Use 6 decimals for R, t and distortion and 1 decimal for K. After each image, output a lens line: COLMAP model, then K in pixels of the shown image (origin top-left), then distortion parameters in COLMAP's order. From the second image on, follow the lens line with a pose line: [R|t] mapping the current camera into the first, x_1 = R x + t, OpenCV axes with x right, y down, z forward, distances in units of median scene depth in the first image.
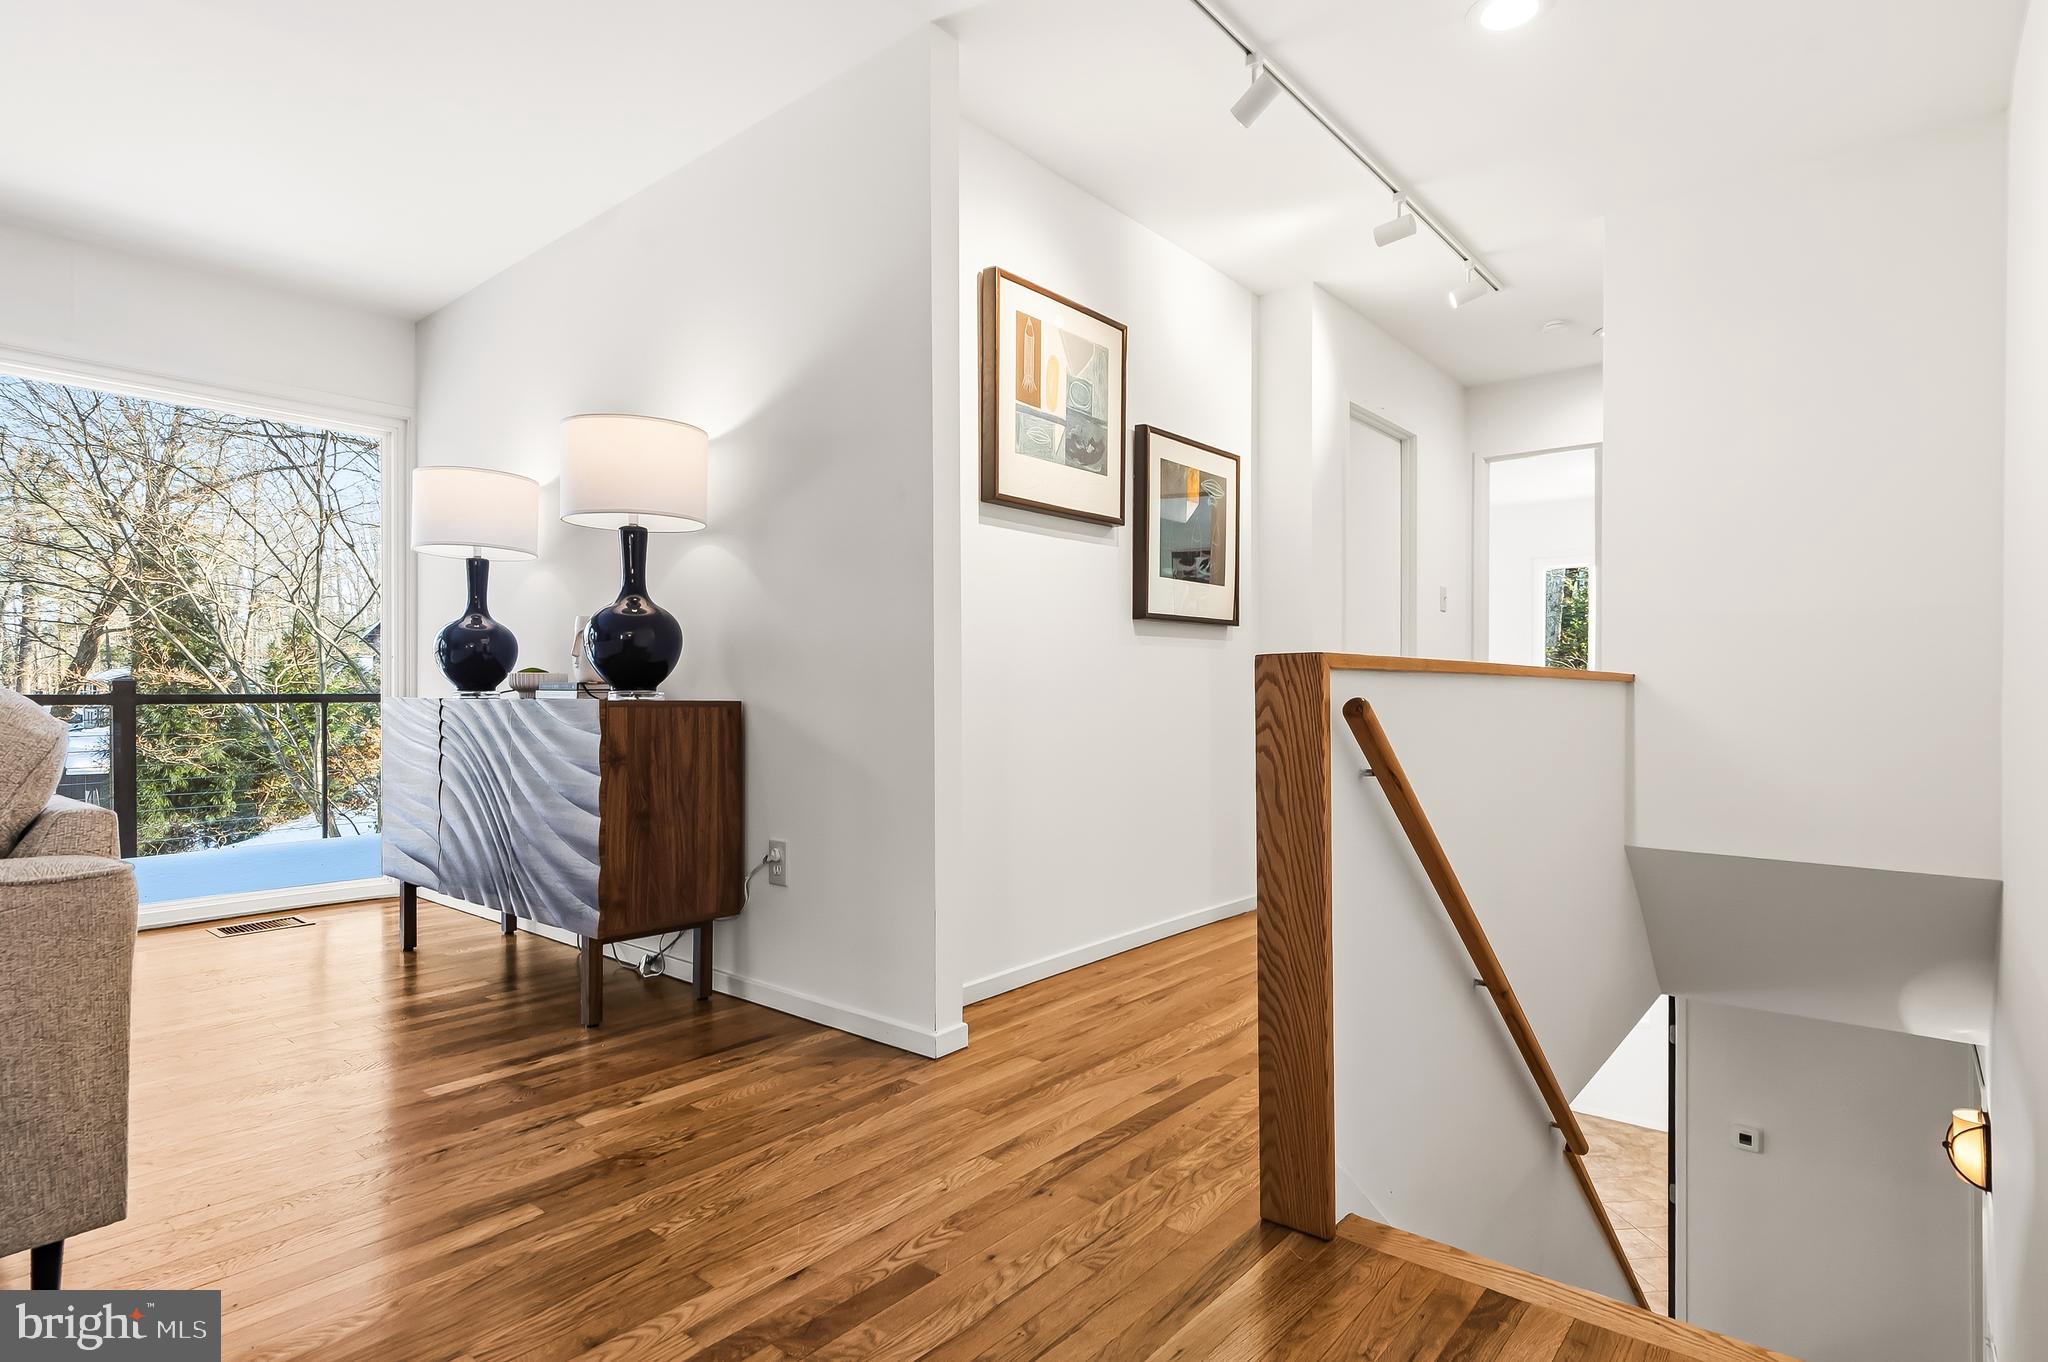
lens RADIAL K [[1061.1, 0, 1035.4], [0, 1061.1, 699.1], [0, 0, 1]] dist [-0.000295, 0.003638]
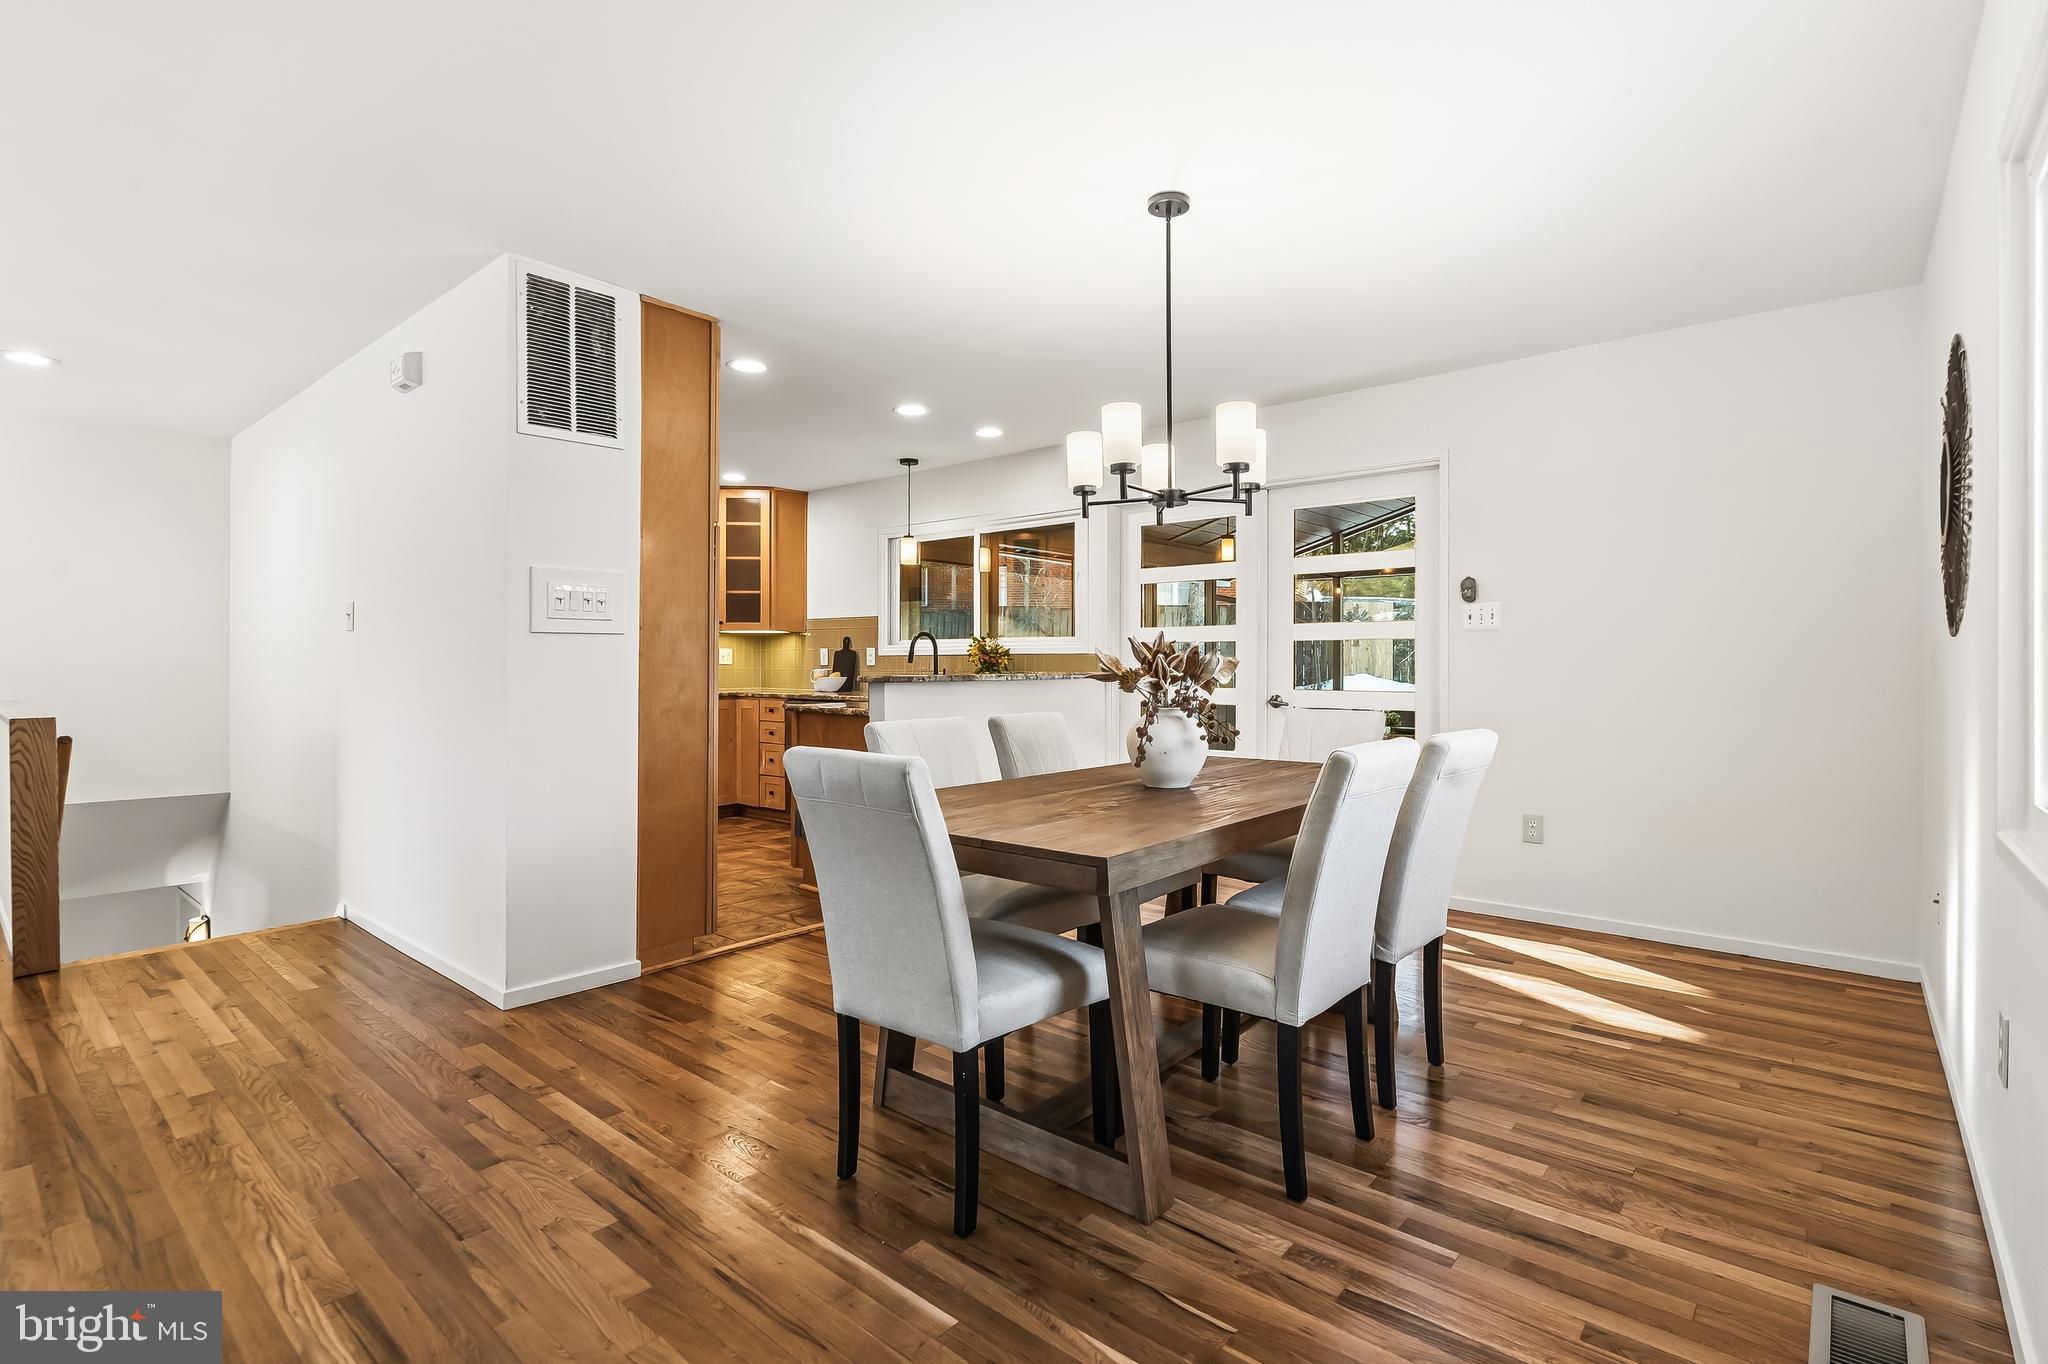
lens RADIAL K [[944.2, 0, 1022.9], [0, 944.2, 661.8], [0, 0, 1]] dist [-0.003584, 0.002412]
pose [[0.017243, 0.003496, 0.999845, -1.006225], [0.003514, 0.999987, -0.003557, -0.086554], [-0.999845, 0.003575, 0.017230, -0.659926]]
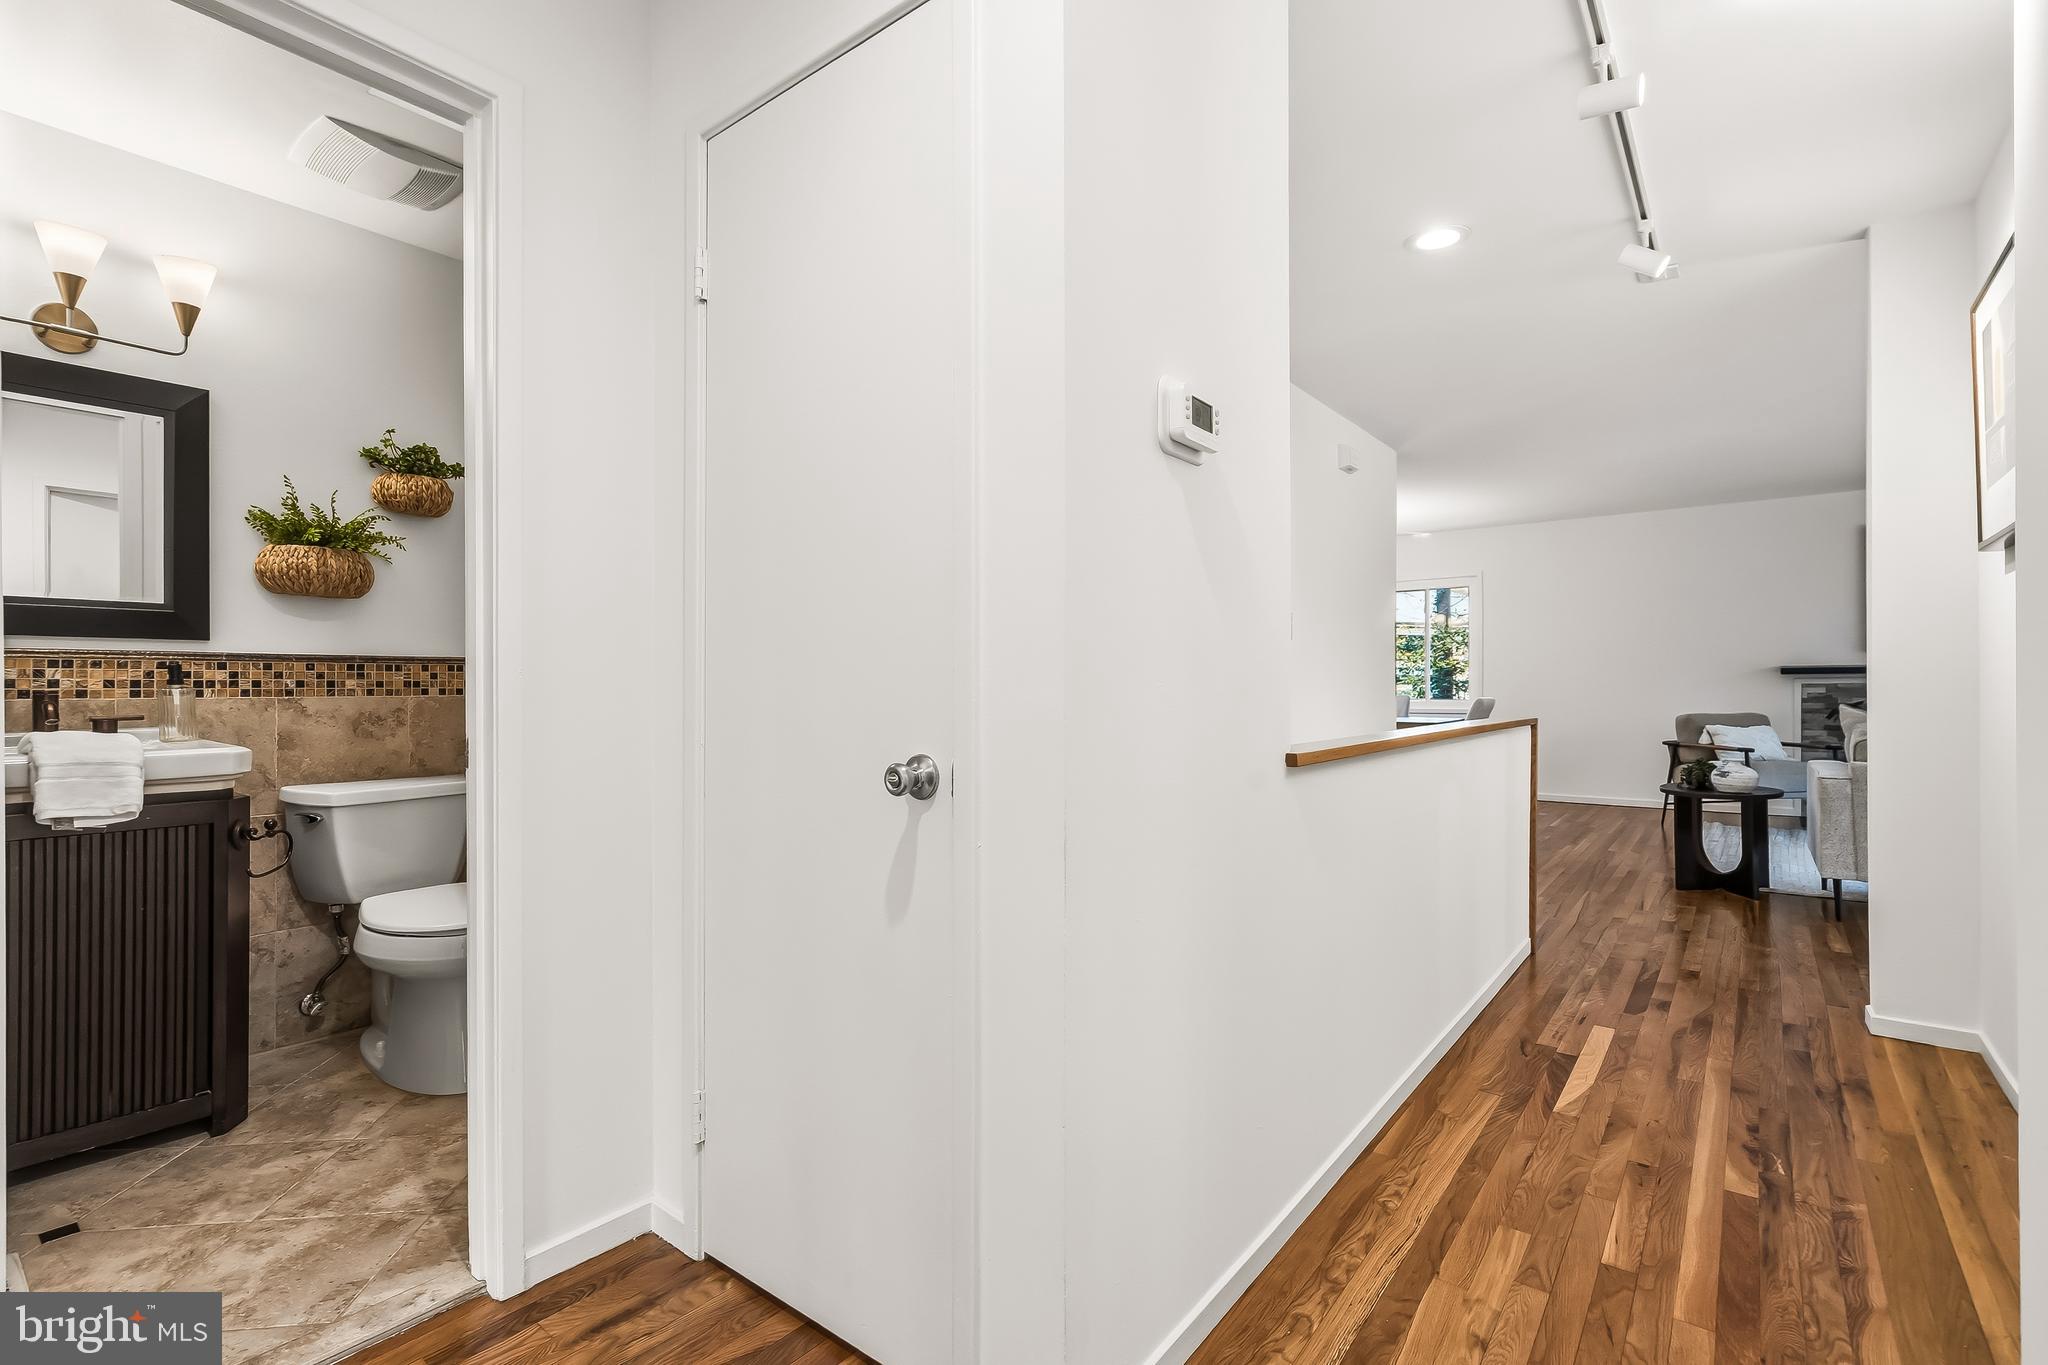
lens RADIAL K [[944.2, 0, 1029.3], [0, 944.2, 675.9], [0, 0, 1]] dist [-0.003584, 0.002412]
pose [[-0.999510, 0.002798, -0.031174, 0.847924], [0.002897, 0.999991, -0.003125, -0.079005], [0.031165, -0.003214, -0.999509, 1.850289]]
